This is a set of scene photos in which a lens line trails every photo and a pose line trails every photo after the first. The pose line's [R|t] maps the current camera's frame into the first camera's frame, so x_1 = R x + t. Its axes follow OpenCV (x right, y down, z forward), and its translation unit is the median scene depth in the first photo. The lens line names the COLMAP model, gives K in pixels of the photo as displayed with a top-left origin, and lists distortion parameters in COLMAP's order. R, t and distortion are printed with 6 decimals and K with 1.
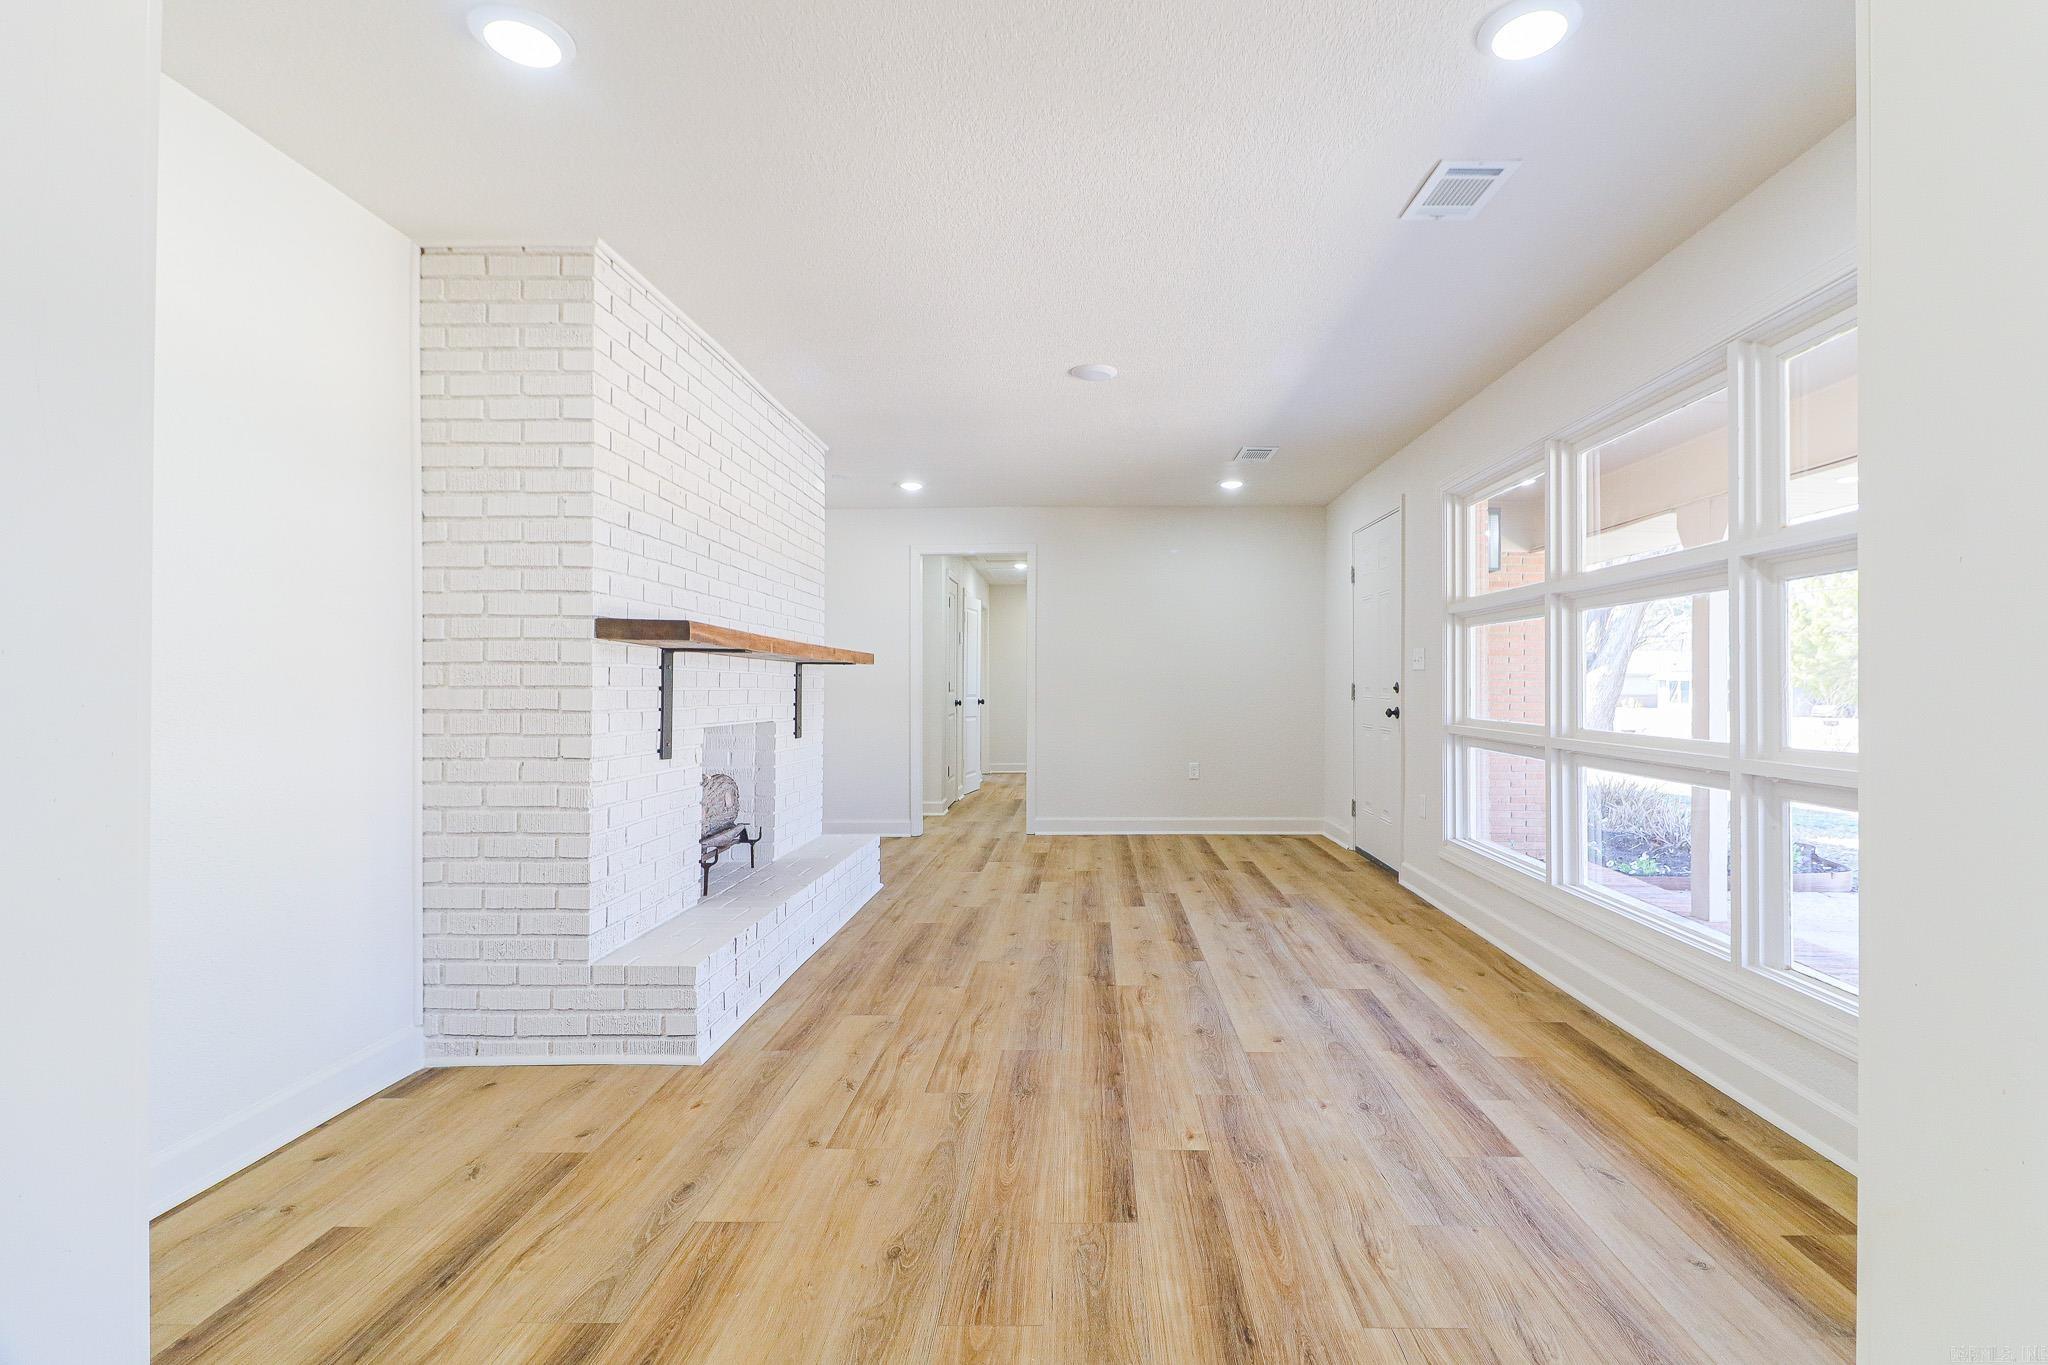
lens RADIAL K [[961.1, 0, 1042.6], [0, 961.1, 678.6], [0, 0, 1]] dist [0.011281, -0.008974]
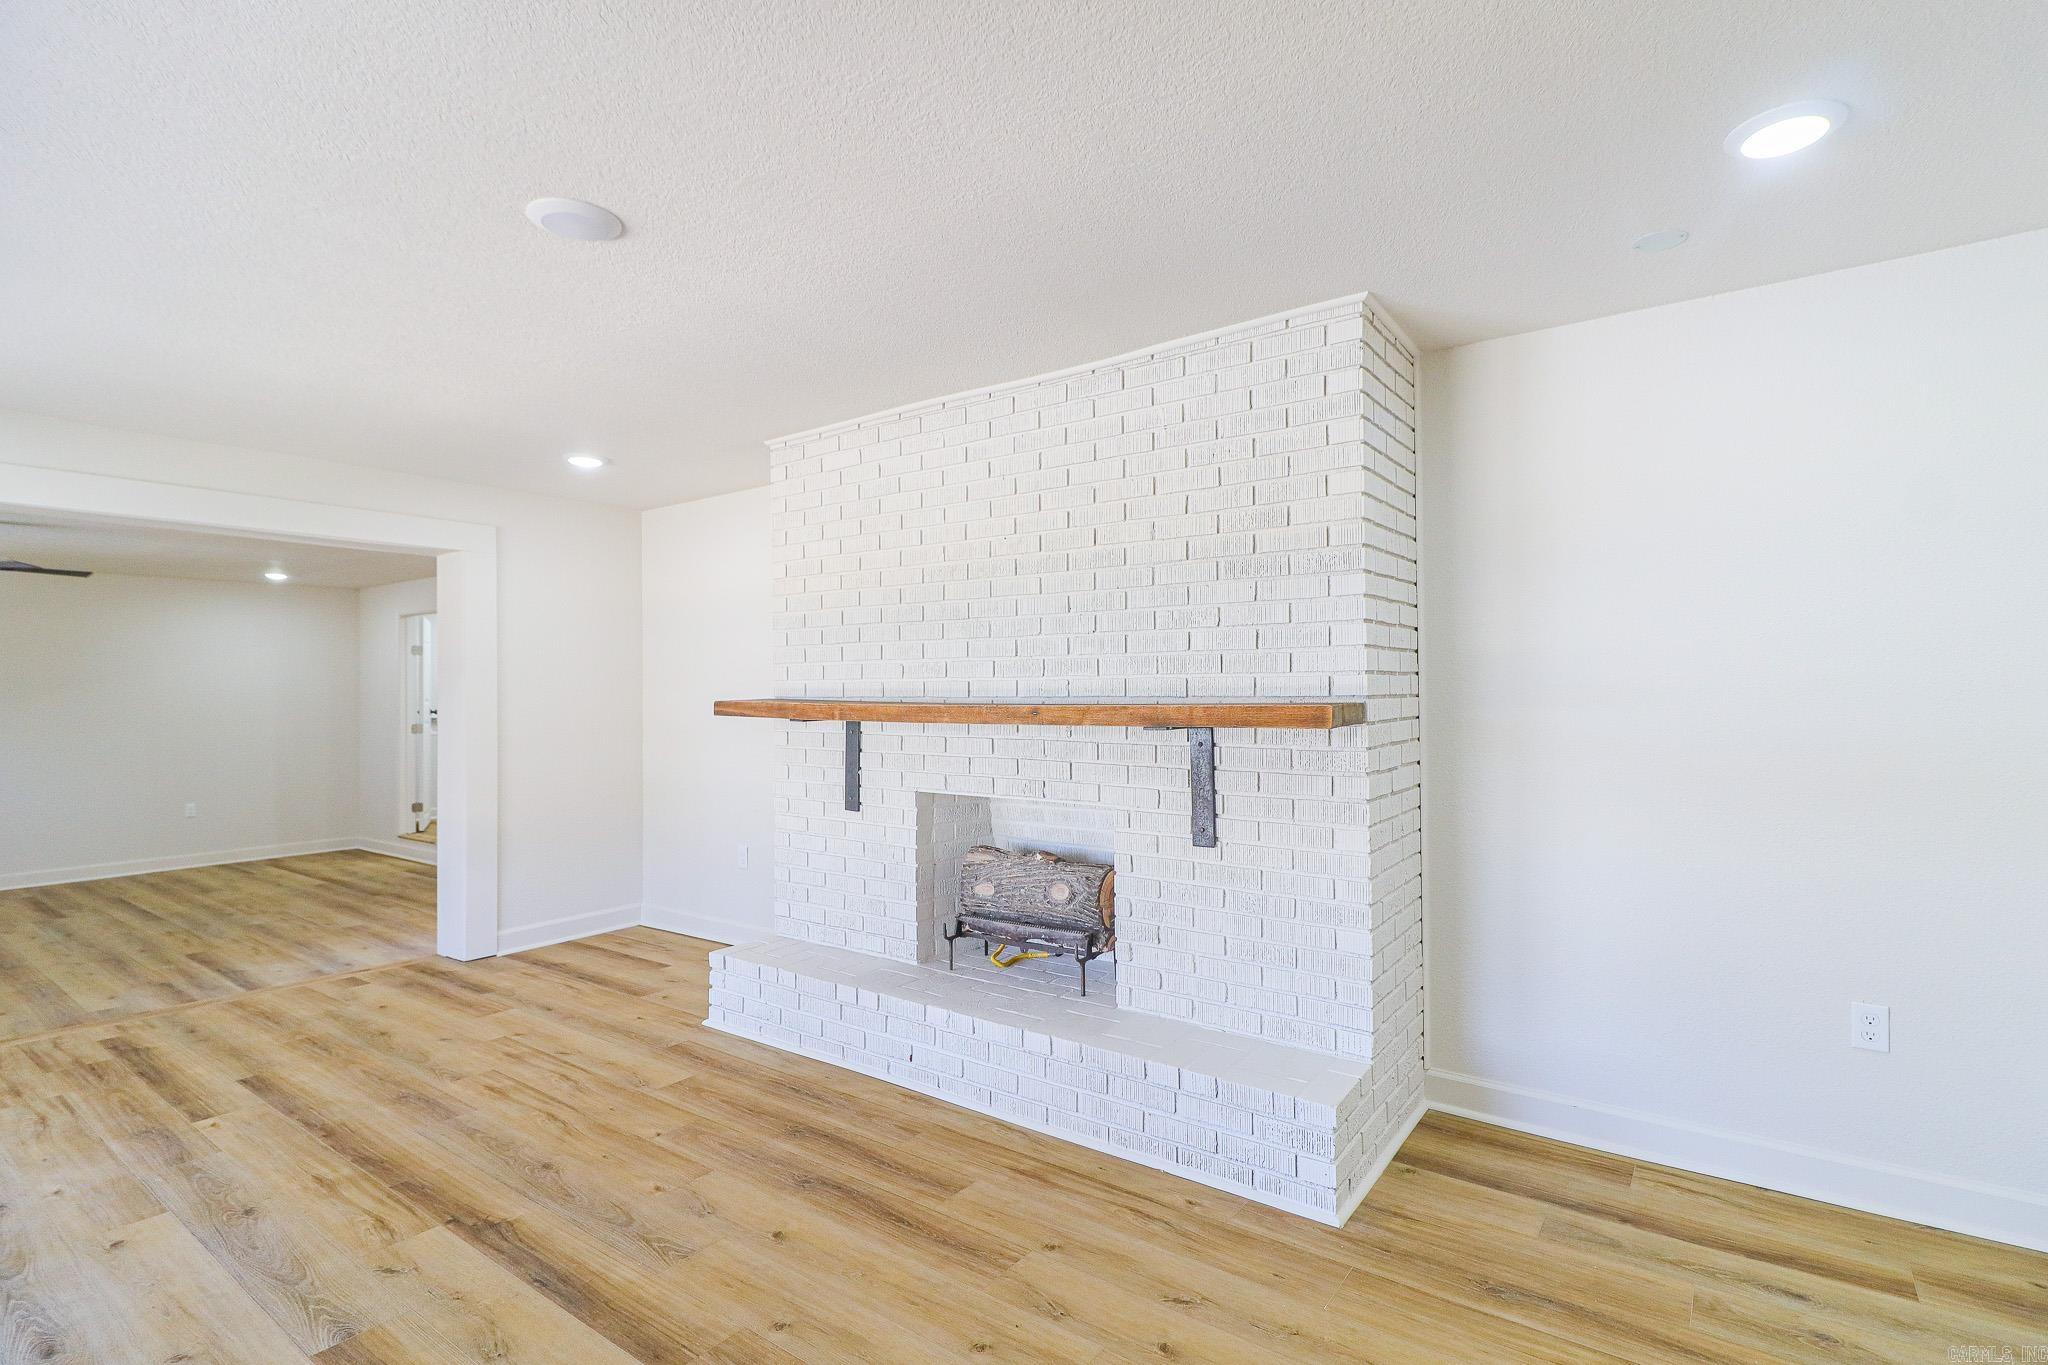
lens RADIAL K [[893.2, 0, 1053.4], [0, 893.2, 684.9], [0, 0, 1]] dist [0.008758, -0.006971]
pose [[-0.508725, -0.005733, -0.860910, 0.450166], [0.012984, 0.999813, -0.014330, -0.055069], [0.860831, -0.018468, -0.508555, 1.894991]]
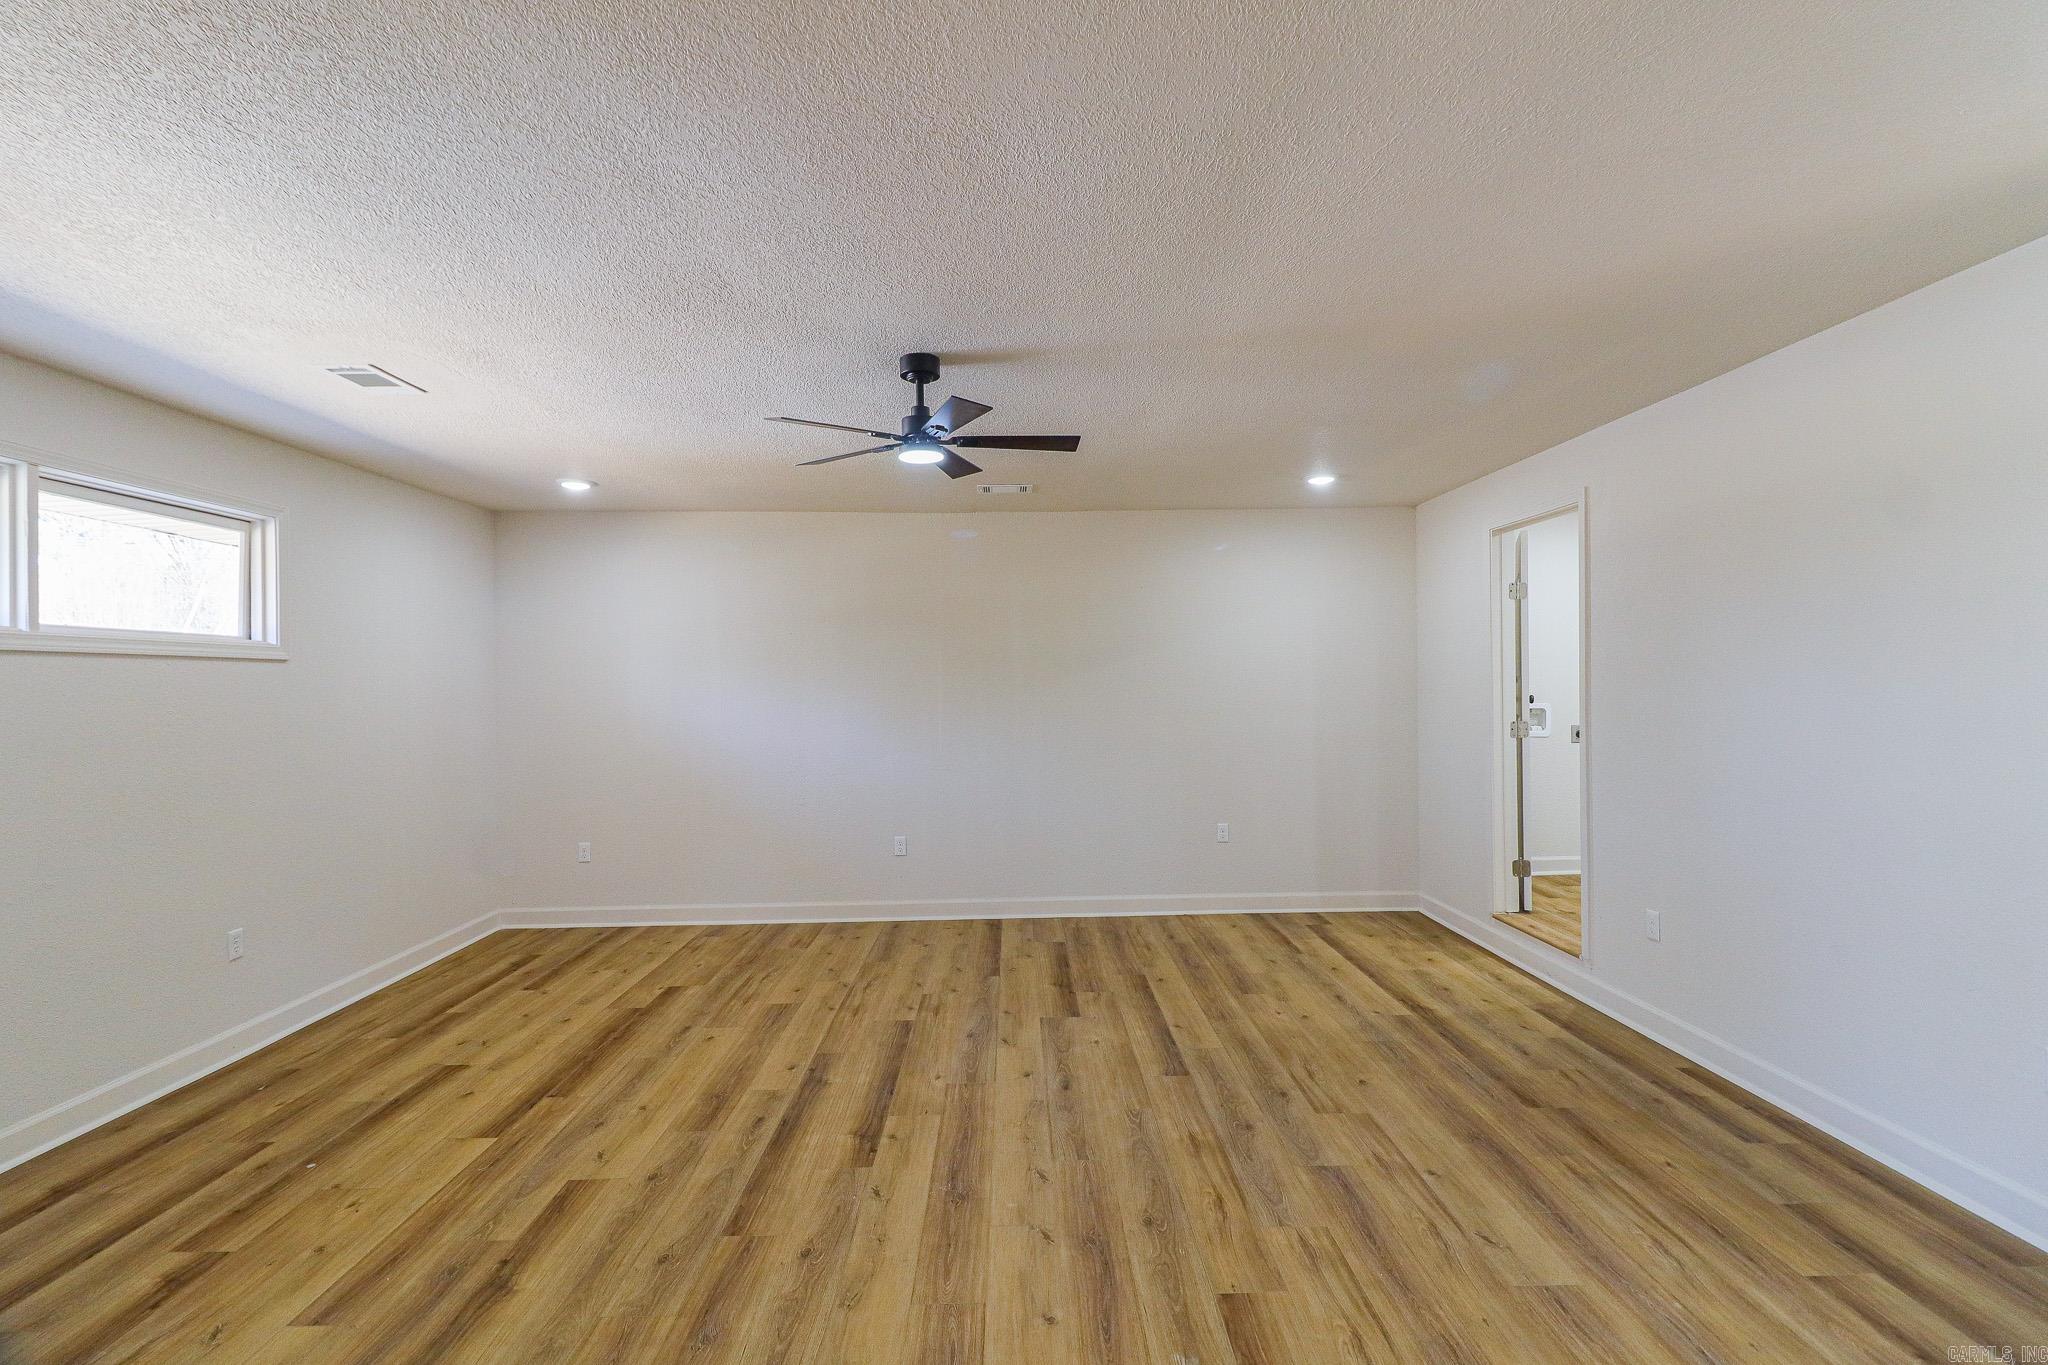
lens RADIAL K [[961.1, 0, 1017.8], [0, 961.1, 676.6], [0, 0, 1]] dist [0.011281, -0.008974]
pose [[-0.998223, 0.007902, -0.059070, 0.023713], [0.008800, 0.999849, -0.014974, -0.059151], [0.058943, -0.015467, -0.998142, 0.367779]]
